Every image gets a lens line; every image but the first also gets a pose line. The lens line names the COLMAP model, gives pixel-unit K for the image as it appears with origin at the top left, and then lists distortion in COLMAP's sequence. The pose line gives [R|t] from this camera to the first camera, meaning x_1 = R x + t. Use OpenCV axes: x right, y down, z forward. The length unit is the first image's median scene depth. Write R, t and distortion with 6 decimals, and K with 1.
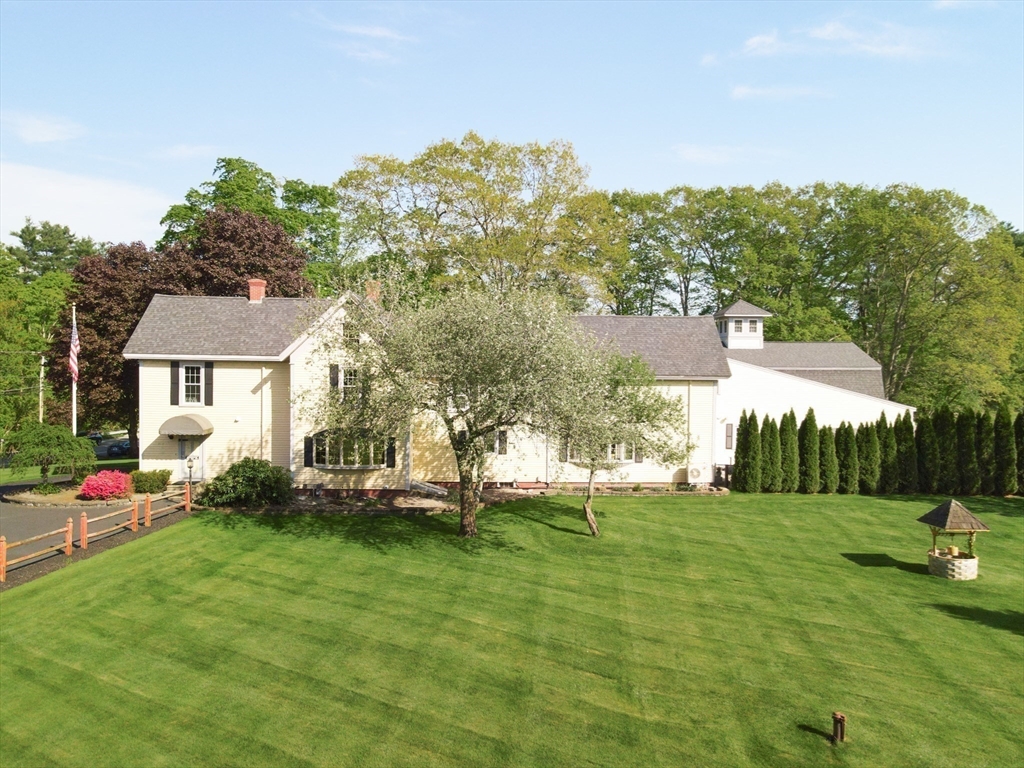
lens RADIAL K [[738.5, 0, 512.0], [0, 738.5, 384.0], [0, 0, 1]] dist [0.022110, 0.016297]
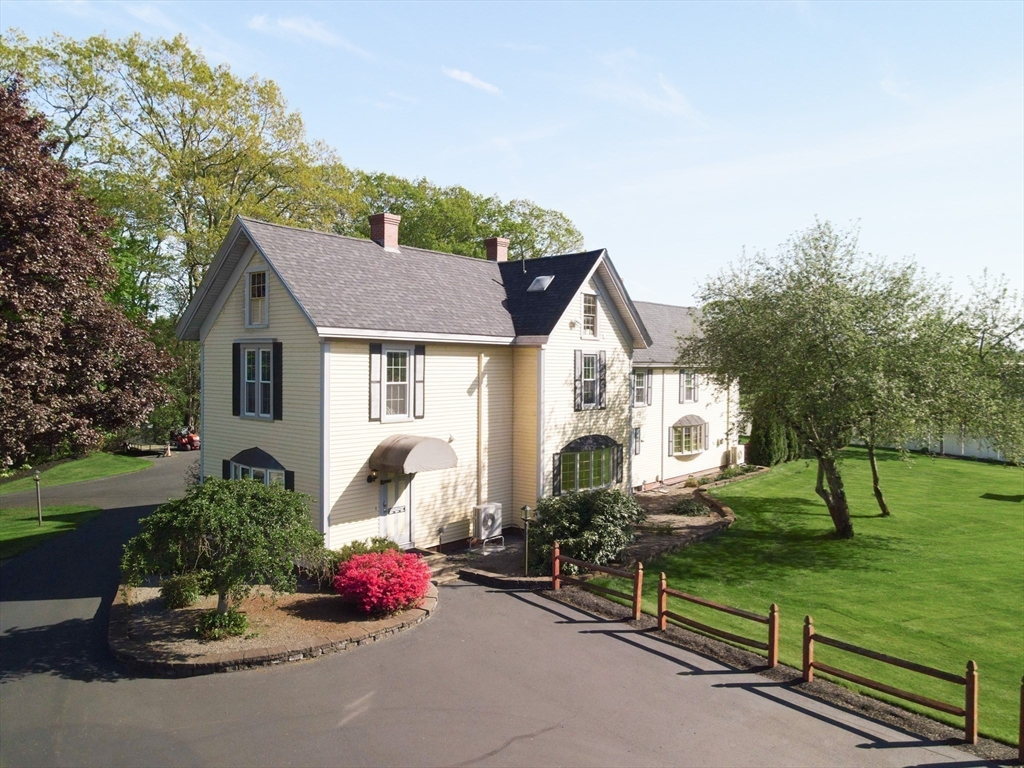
lens RADIAL K [[738.5, 0, 512.0], [0, 738.5, 384.0], [0, 0, 1]] dist [0.022110, 0.016297]
pose [[0.690697, -0.032118, 0.722430, -0.788045], [0.025388, 0.999474, 0.020163, -0.008183], [-0.722698, 0.004415, 0.691150, 0.533861]]
